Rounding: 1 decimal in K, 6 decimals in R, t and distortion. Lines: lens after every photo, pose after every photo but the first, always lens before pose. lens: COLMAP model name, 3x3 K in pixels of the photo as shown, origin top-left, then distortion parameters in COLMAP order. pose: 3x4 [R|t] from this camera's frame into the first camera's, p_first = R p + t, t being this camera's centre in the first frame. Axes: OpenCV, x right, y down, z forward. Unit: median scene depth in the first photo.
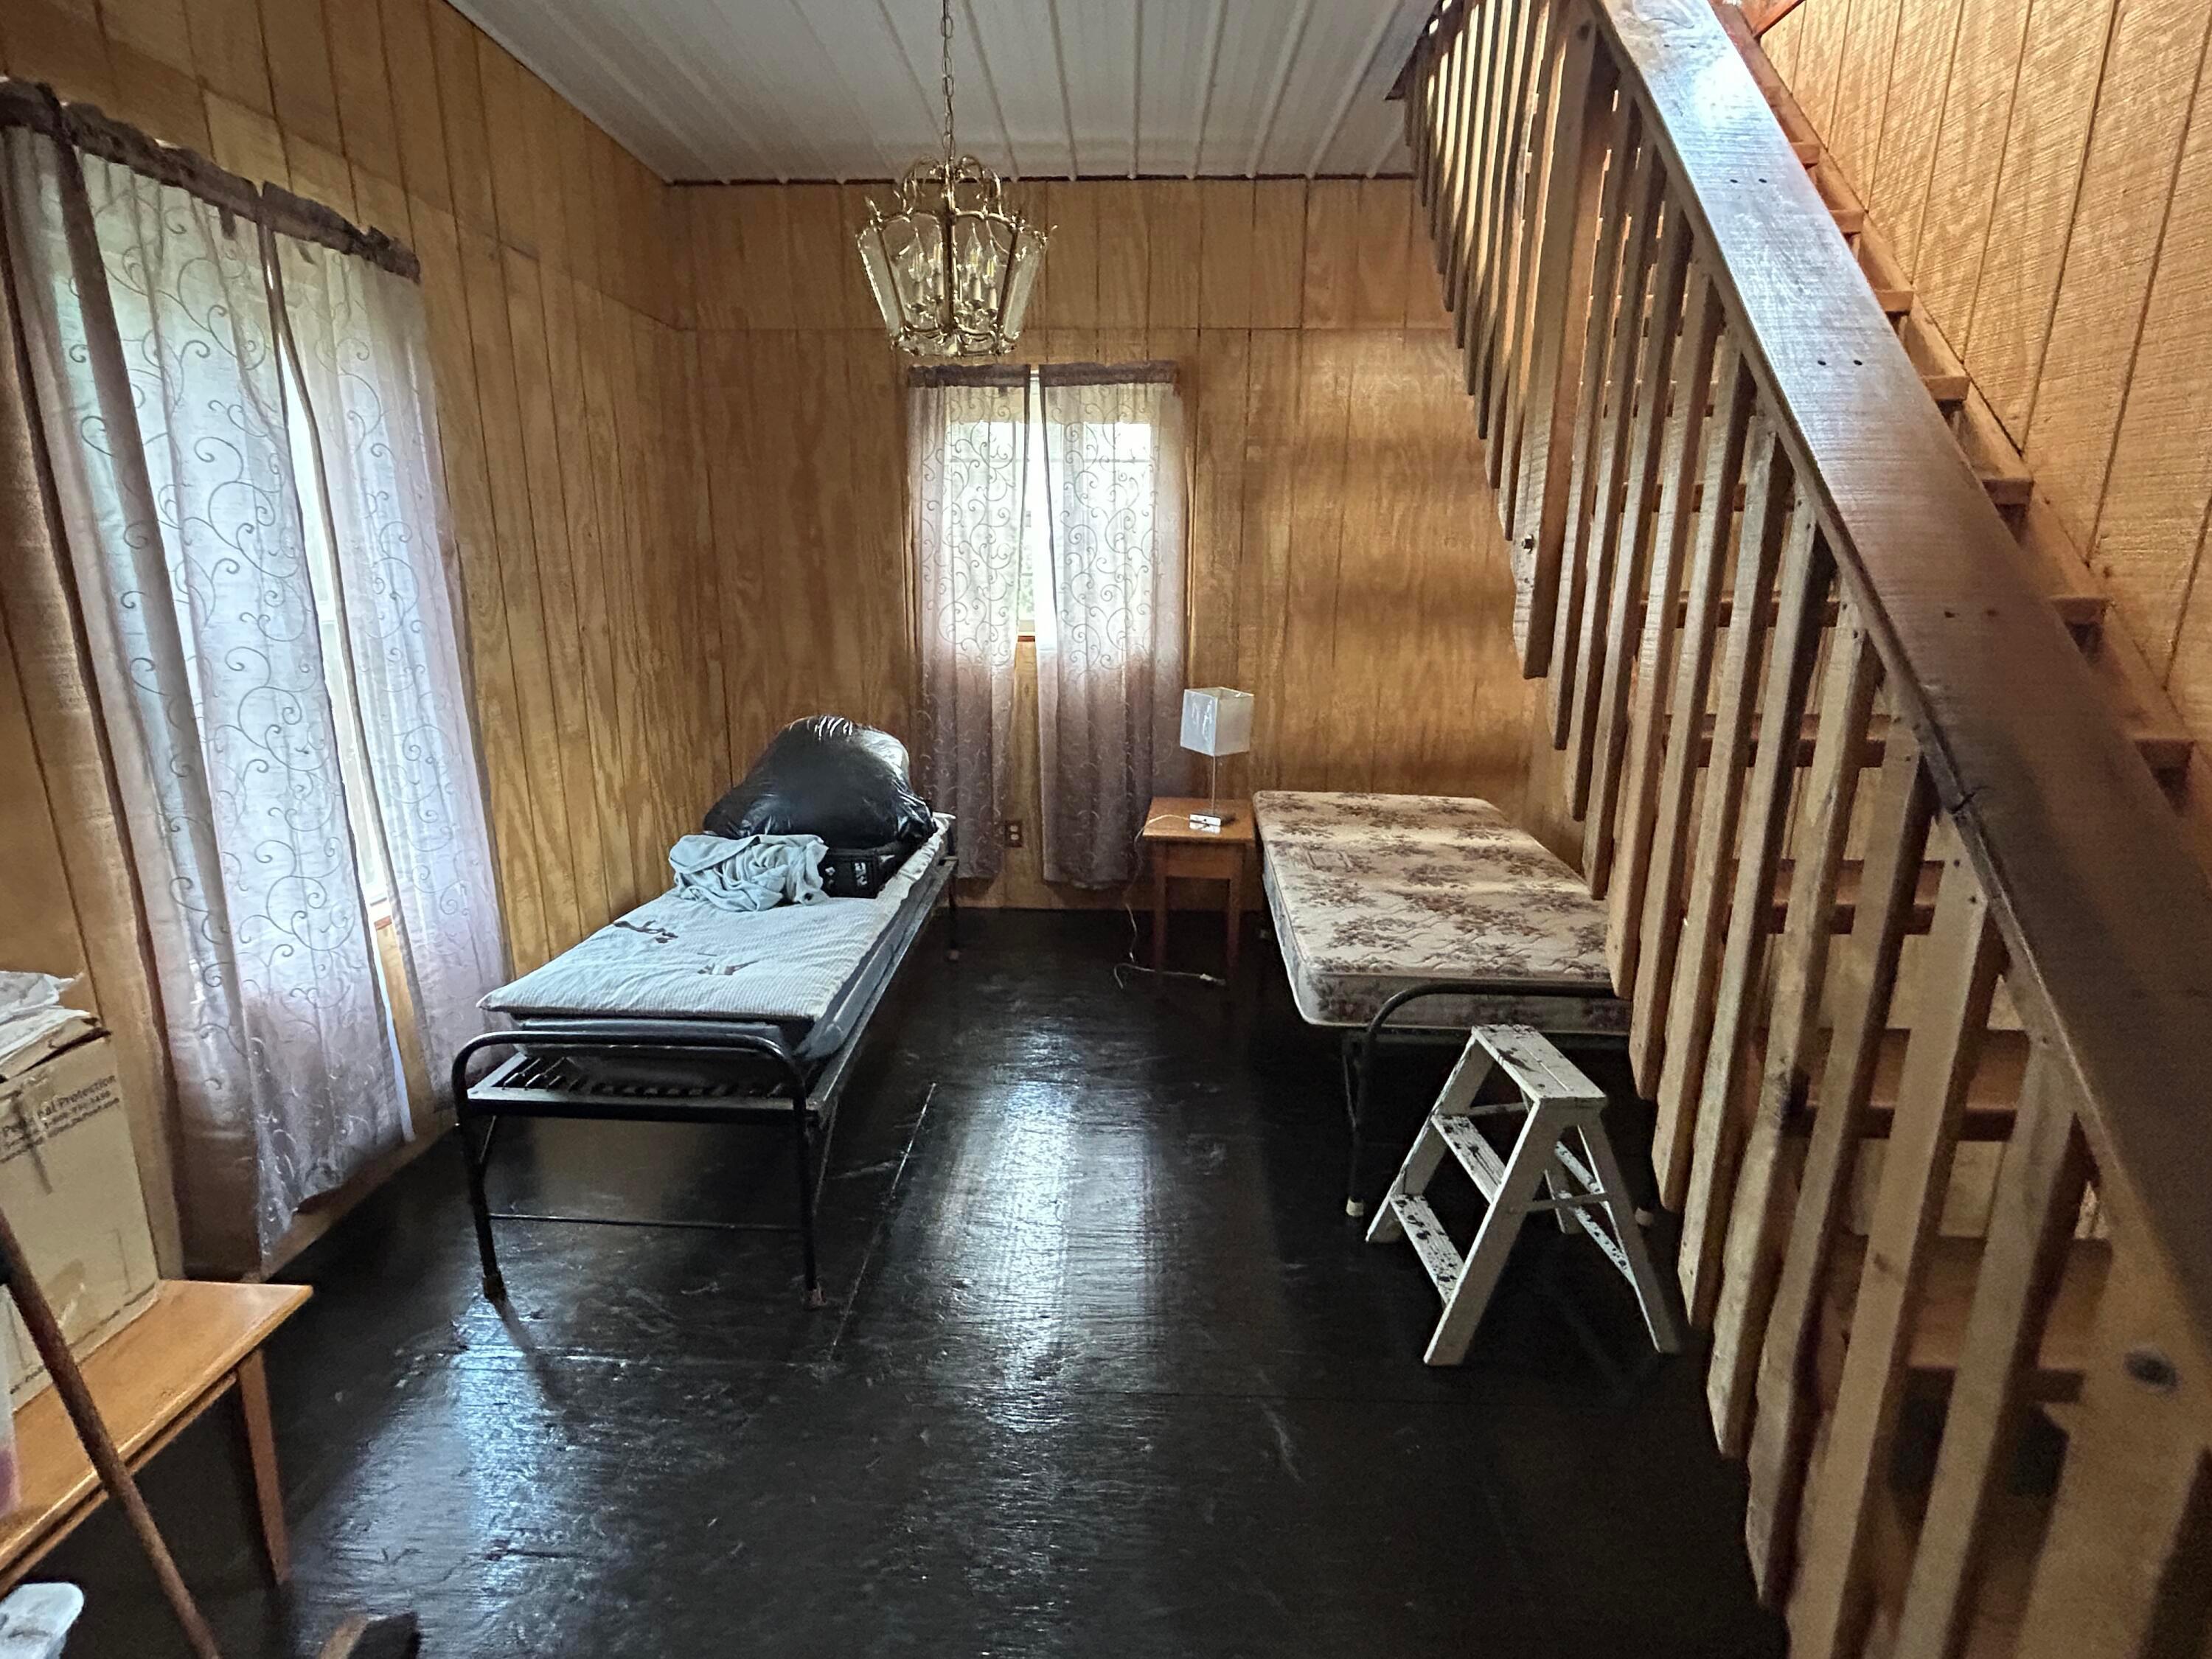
lens RADIAL K [[1045.0, 0, 1103.2], [0, 1045.0, 825.2], [0, 0, 1]] dist [0.004769, -0.000199]
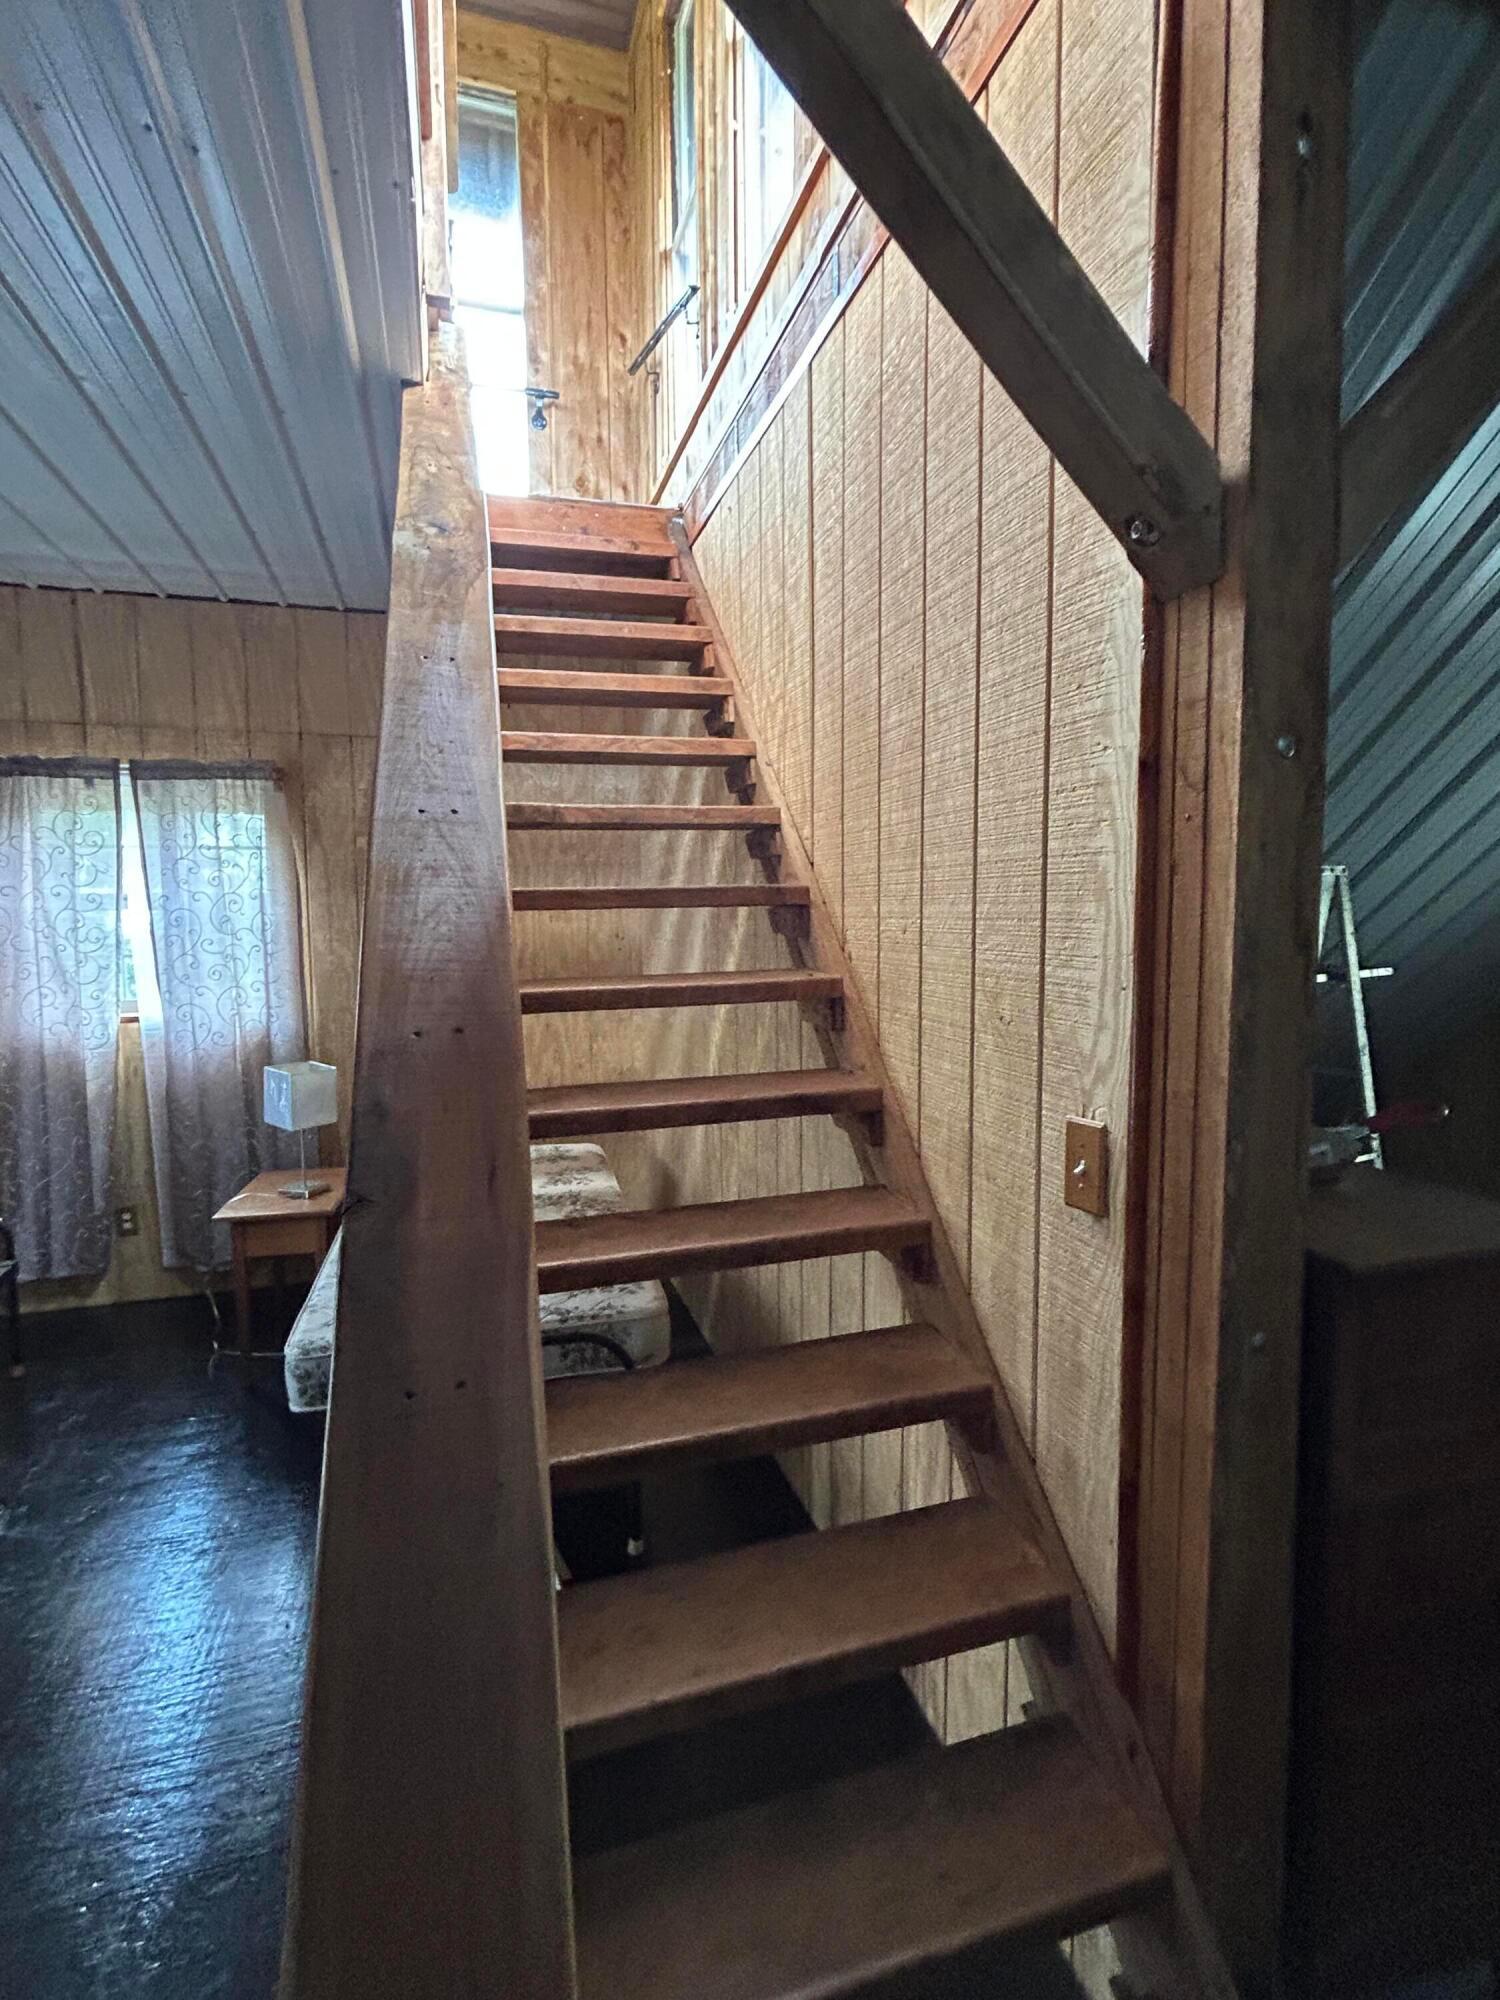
lens RADIAL K [[944.9, 0, 749.7], [0, 944.9, 995.3], [0, 0, 1]] dist [0.004769, -0.000199]
pose [[0.947295, -0.042300, 0.317559, 0.205298], [0.093965, 0.984335, -0.149184, -0.014158], [-0.306273, 0.171161, 0.936430, -0.019992]]
